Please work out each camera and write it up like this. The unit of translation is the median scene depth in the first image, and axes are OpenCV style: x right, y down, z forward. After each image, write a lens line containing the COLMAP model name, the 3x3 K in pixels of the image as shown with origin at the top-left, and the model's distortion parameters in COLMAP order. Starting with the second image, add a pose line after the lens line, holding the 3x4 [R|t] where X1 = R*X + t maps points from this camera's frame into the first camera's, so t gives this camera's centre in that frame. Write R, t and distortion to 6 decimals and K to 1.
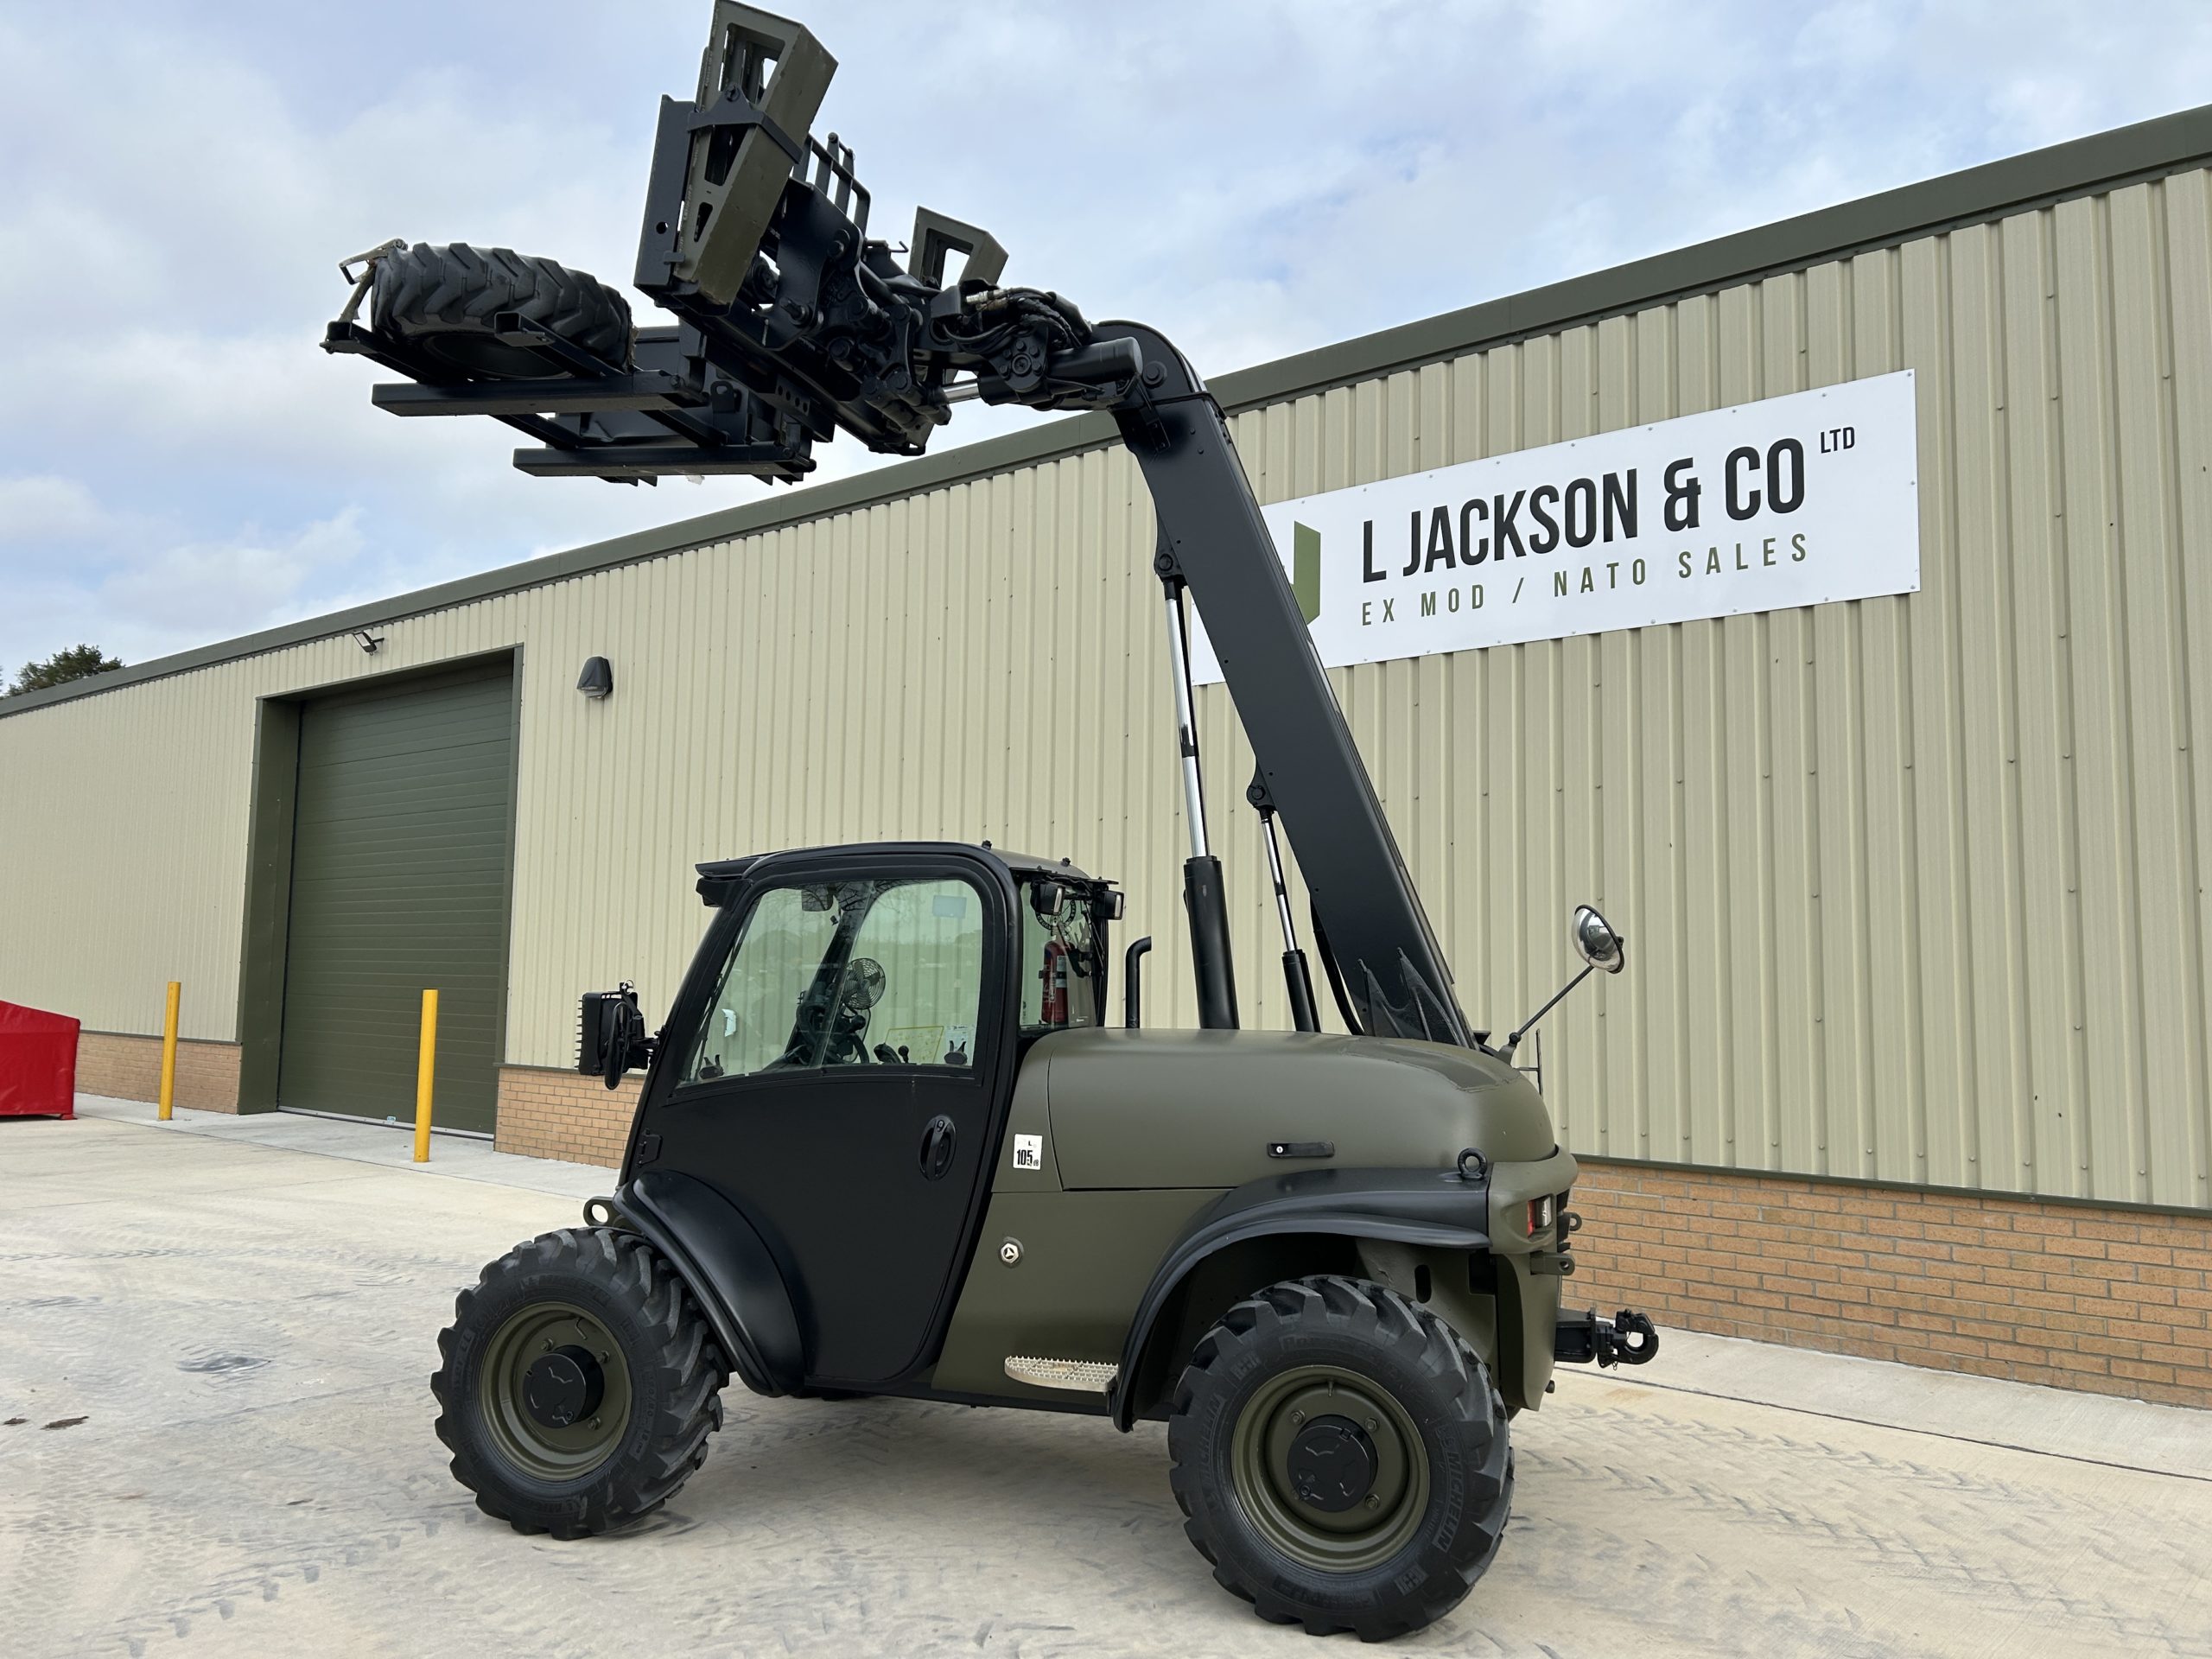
lens RADIAL K [[1661.7, 0, 1107.2], [0, 1661.7, 823.4], [0, 0, 1]] dist [0.059960, -0.063765]
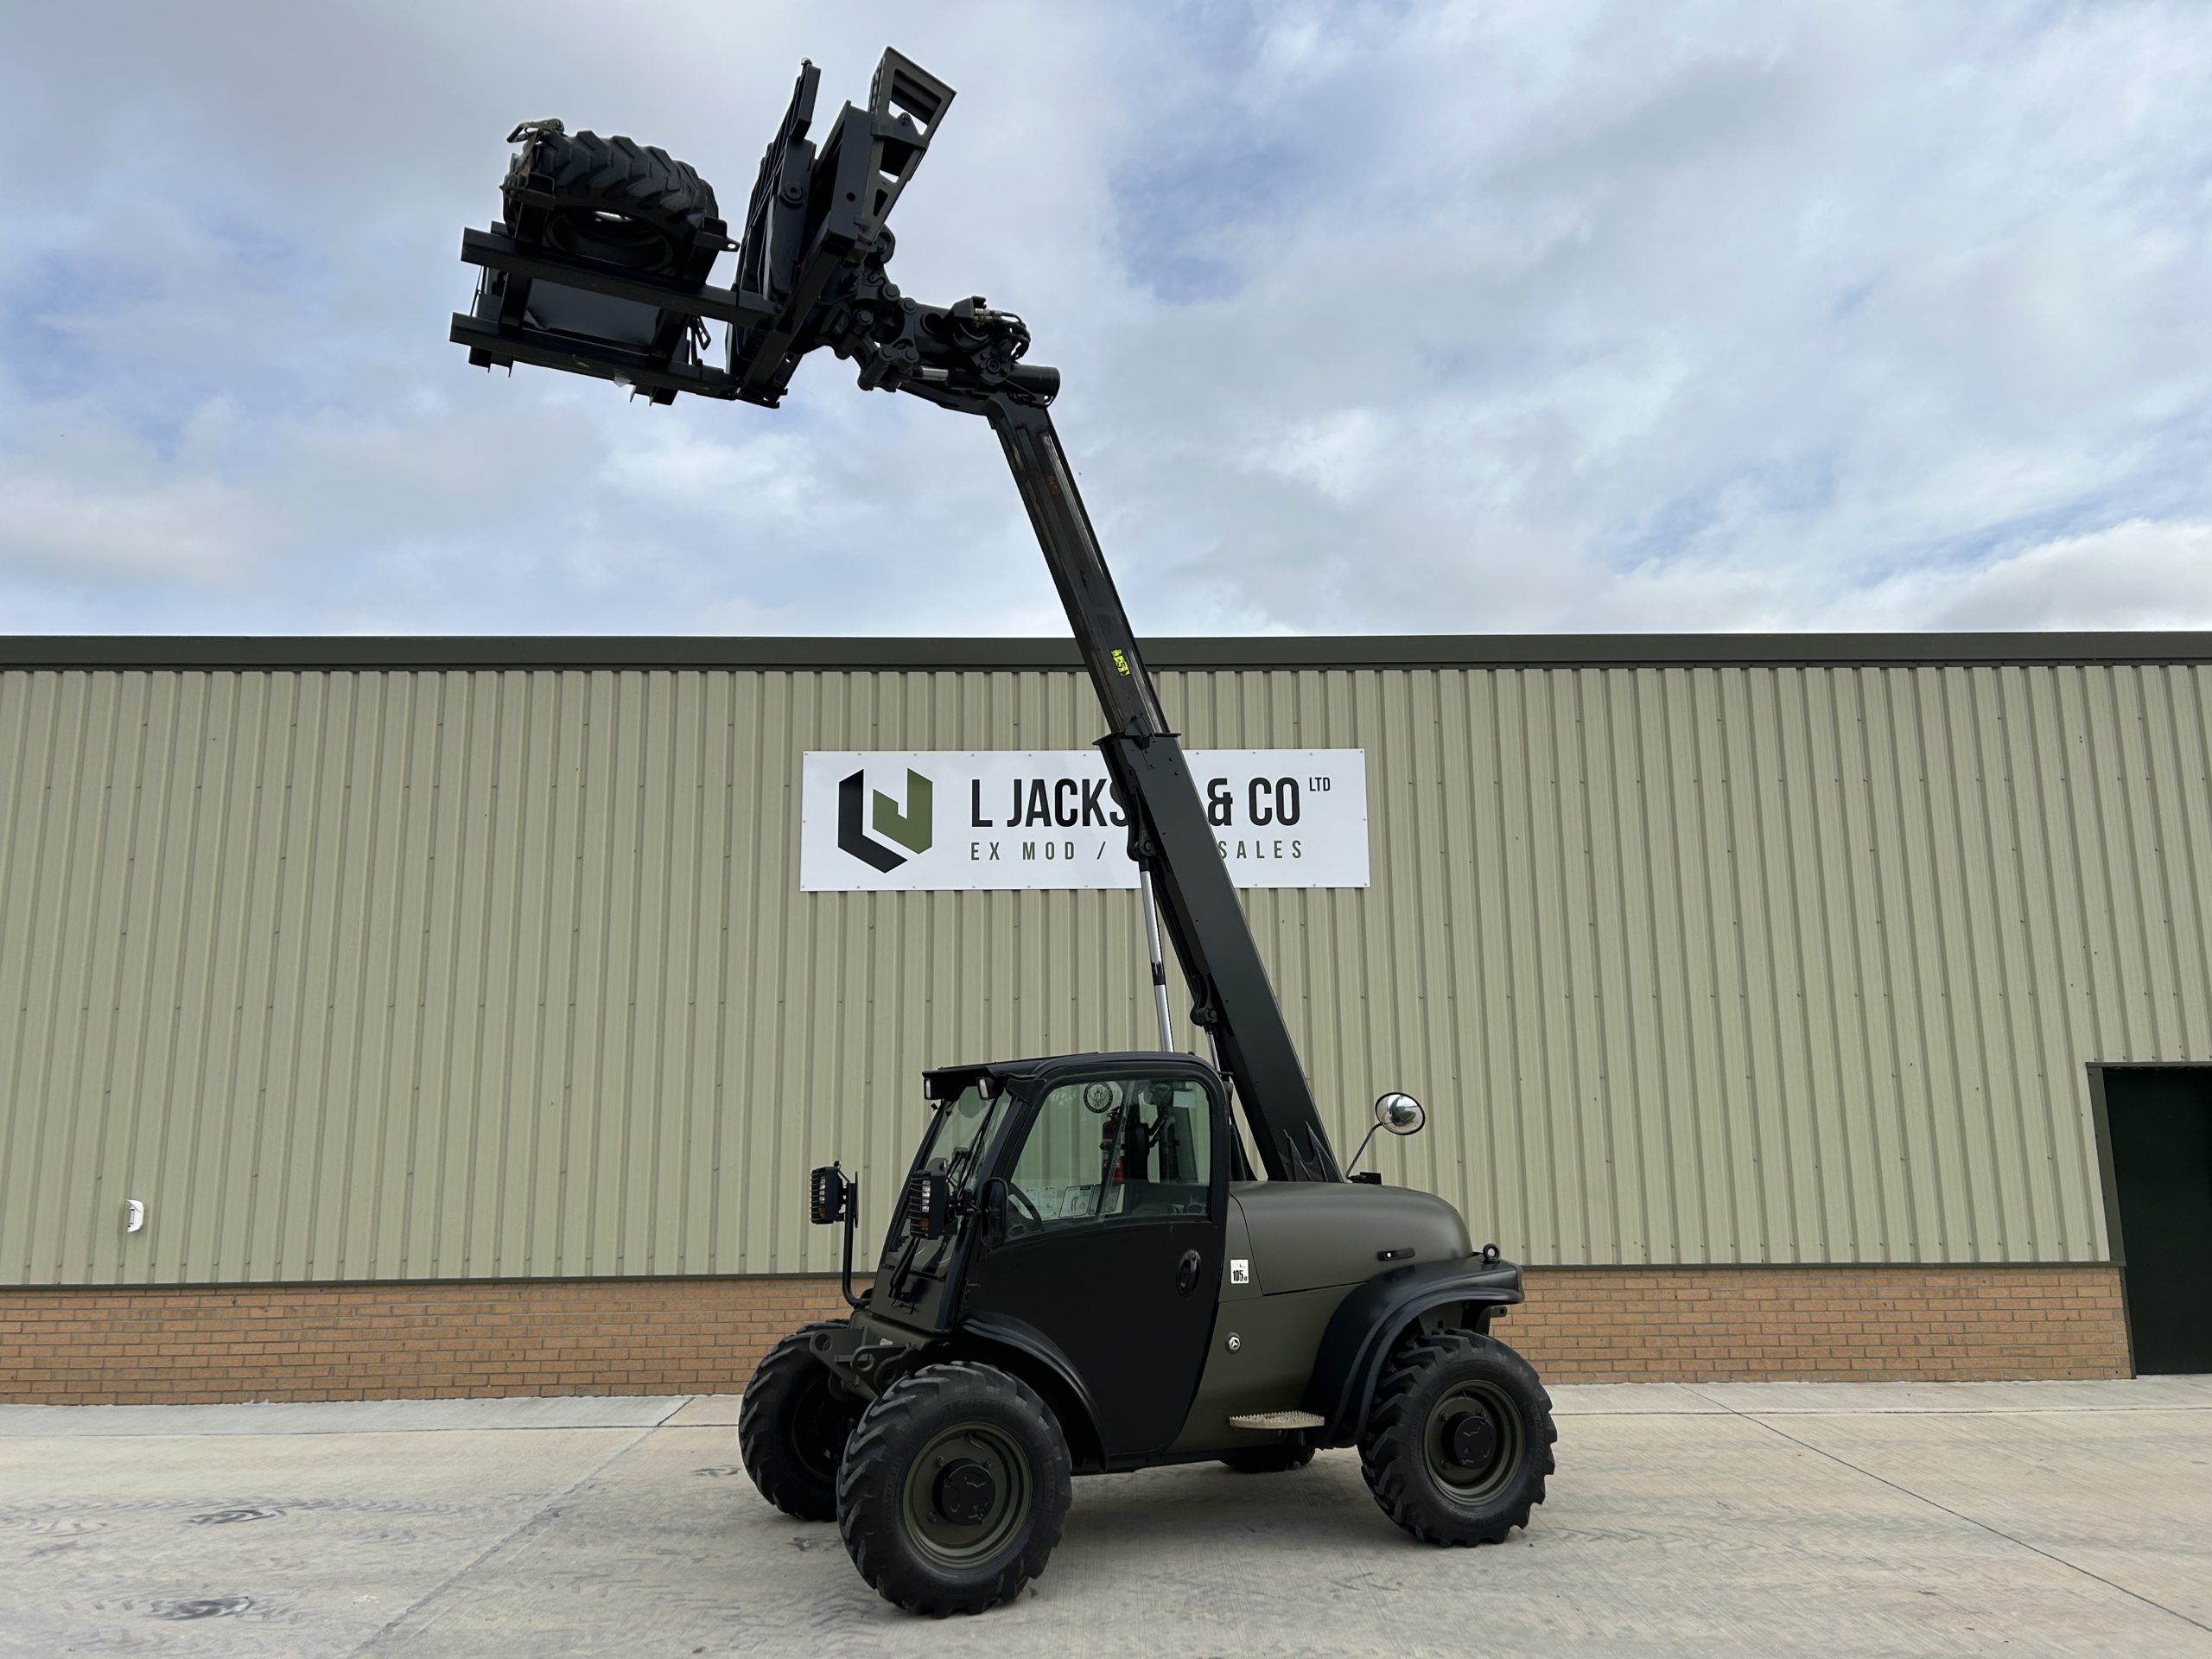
lens RADIAL K [[1661.7, 0, 1093.2], [0, 1661.7, 797.1], [0, 0, 1]] dist [0.059960, -0.063765]
pose [[0.750538, 0.108377, 0.651880, -0.715336], [-0.040171, 0.992118, -0.118692, -0.022544], [-0.659605, 0.062896, 0.748976, -0.024459]]
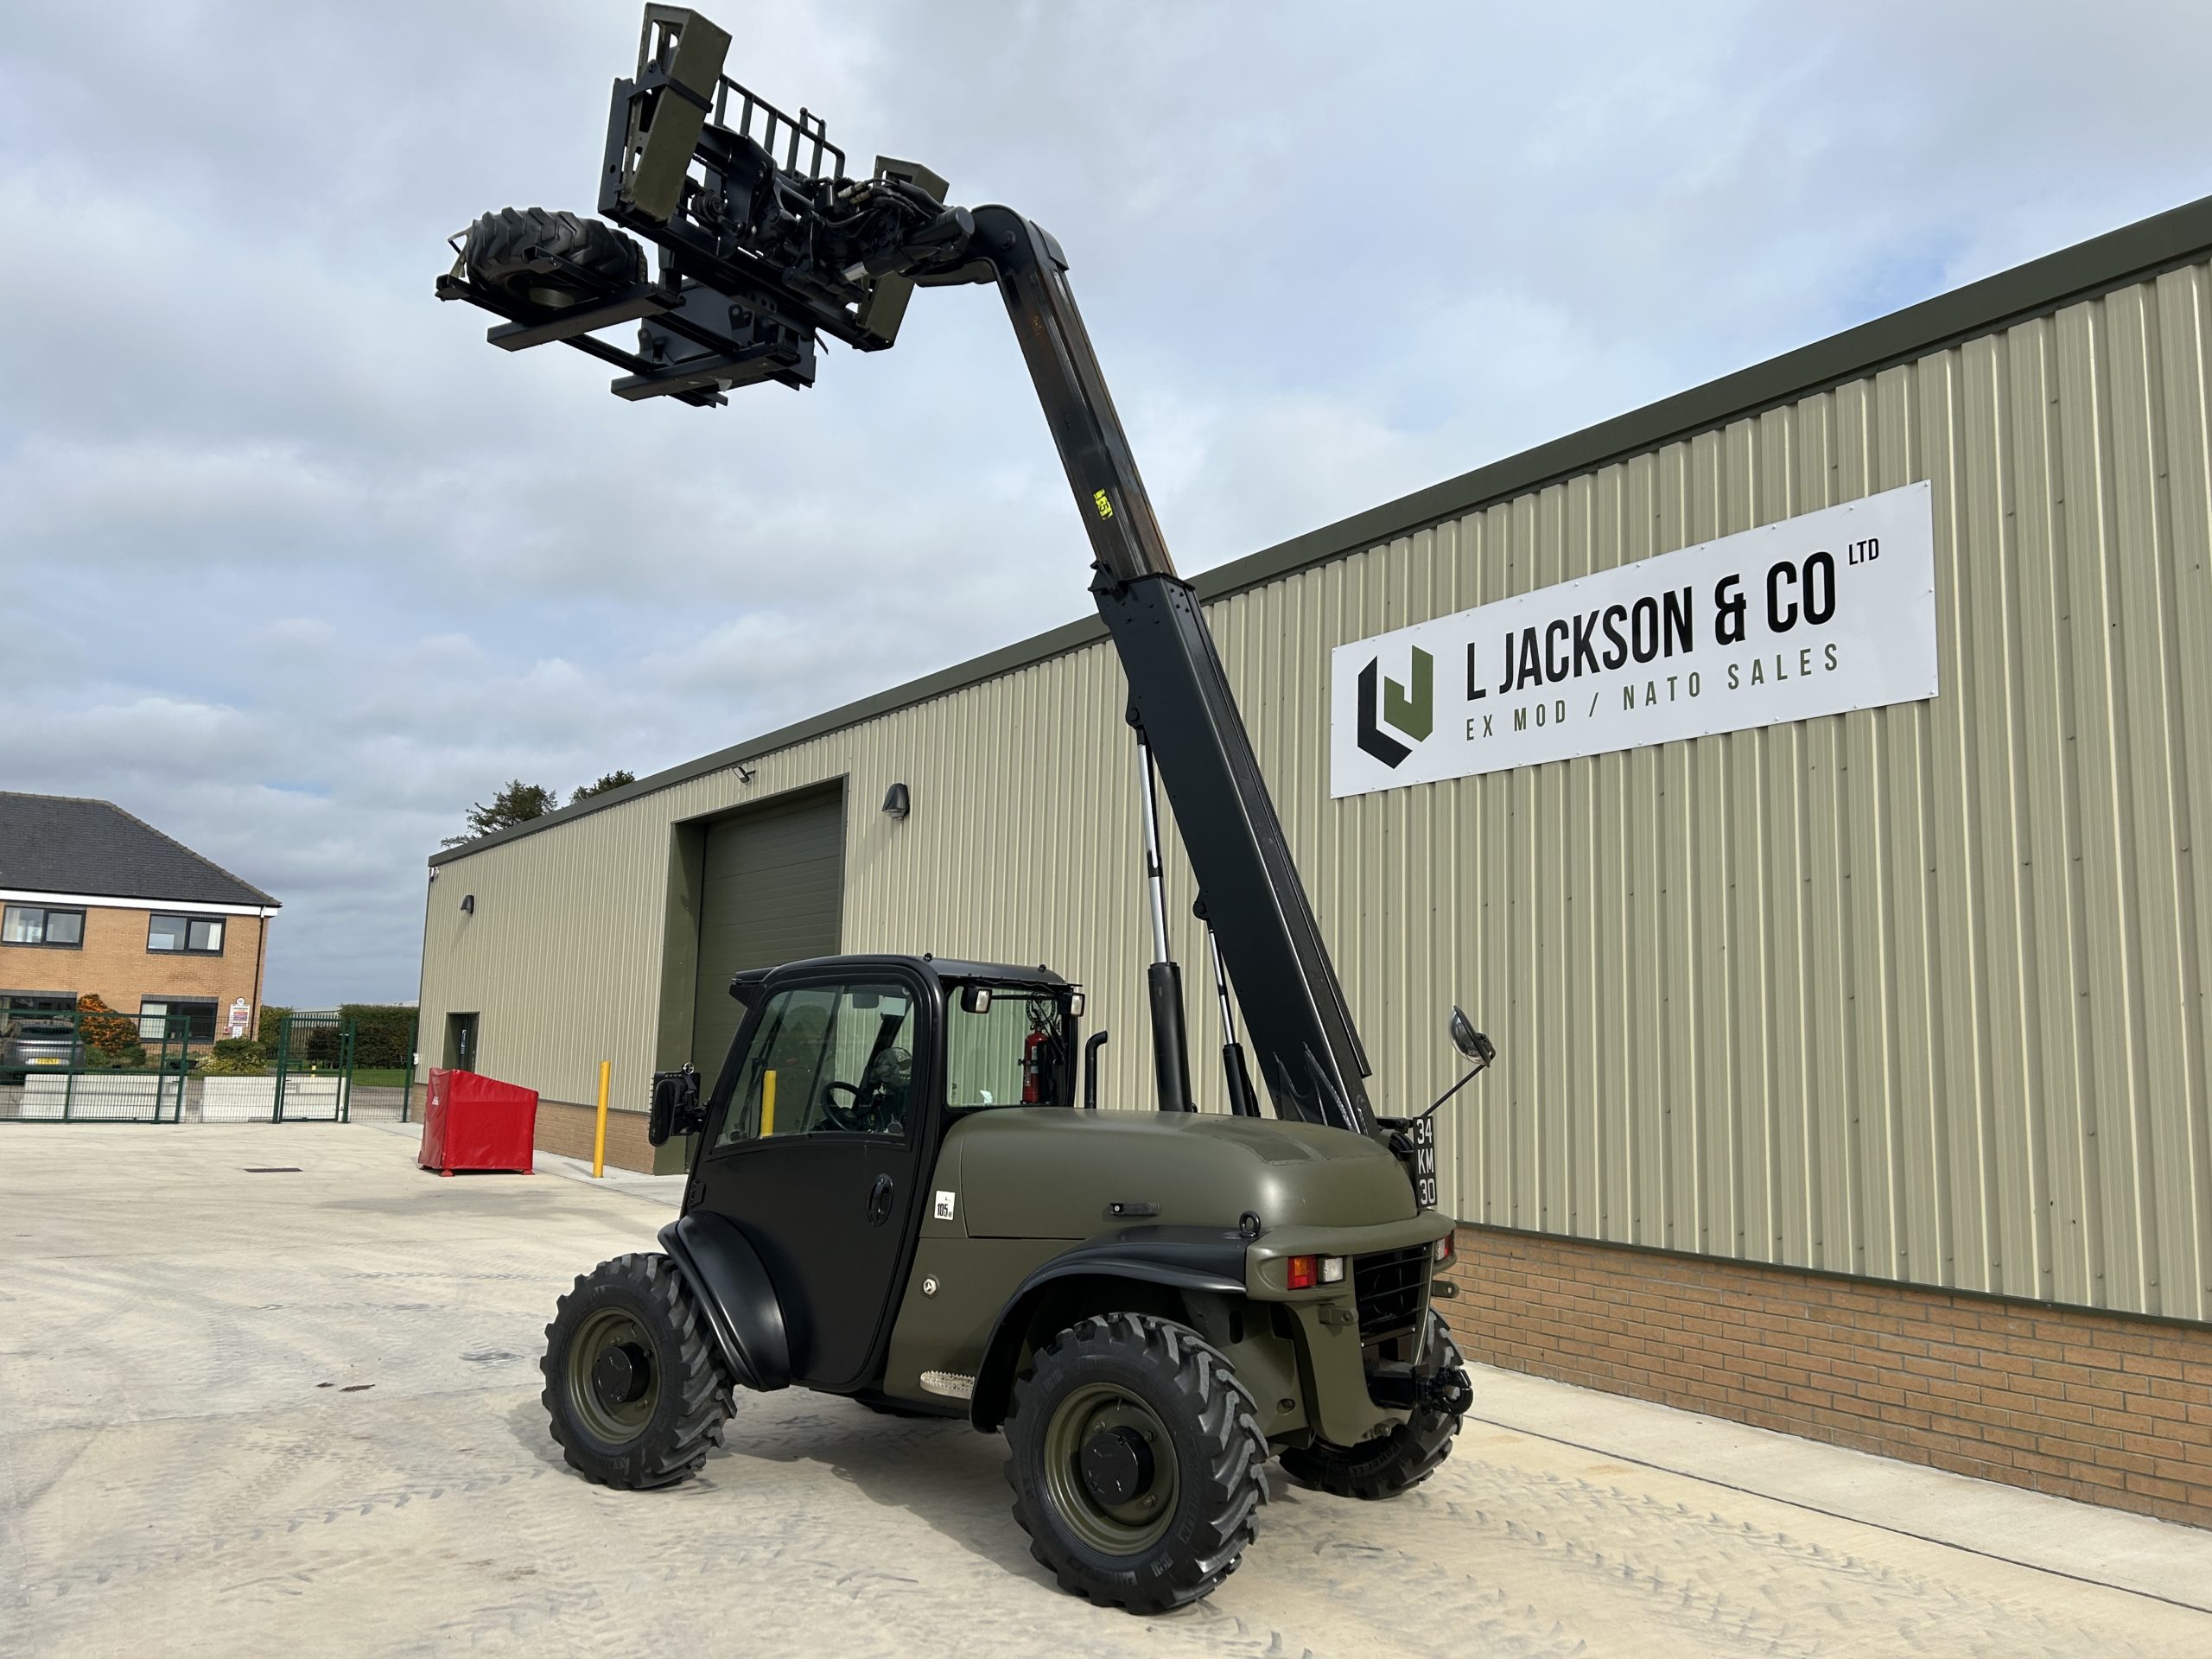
lens RADIAL K [[1661.7, 0, 1082.0], [0, 1661.7, 837.1], [0, 0, 1]] dist [0.059960, -0.063765]
pose [[0.957902, -0.024961, -0.286008, 0.258267], [0.011838, 0.998800, -0.047522, -0.010649], [0.286851, 0.042135, 0.957048, -0.108683]]
